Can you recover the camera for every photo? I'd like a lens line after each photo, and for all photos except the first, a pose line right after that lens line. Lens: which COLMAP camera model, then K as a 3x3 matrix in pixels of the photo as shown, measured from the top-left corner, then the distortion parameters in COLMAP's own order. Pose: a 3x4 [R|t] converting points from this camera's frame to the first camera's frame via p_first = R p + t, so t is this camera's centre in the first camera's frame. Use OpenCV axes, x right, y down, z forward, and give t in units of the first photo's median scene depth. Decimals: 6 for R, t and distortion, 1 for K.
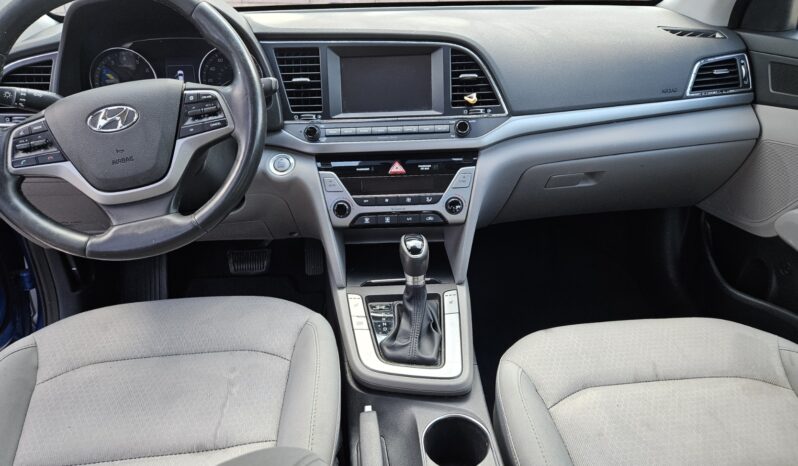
lens RADIAL K [[487.2, 0, 399.0], [0, 487.2, 233.0], [0, 0, 1]] dist [0.006242, 0.001081]
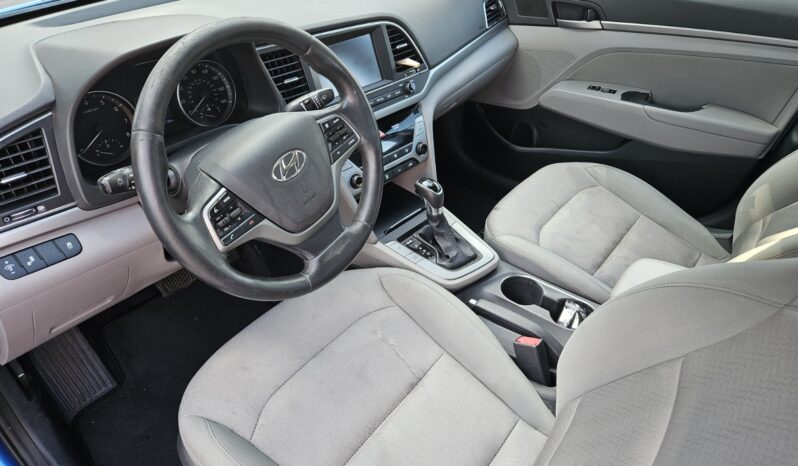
lens RADIAL K [[461.7, 0, 399.0], [0, 461.7, 233.0], [0, 0, 1]] dist [0.001184, 0.000001]
pose [[0.733974, -0.408696, 0.542448, -0.702616], [0.305872, 0.912012, 0.273269, -0.208973], [-0.606403, -0.034653, 0.794402, 0.044051]]
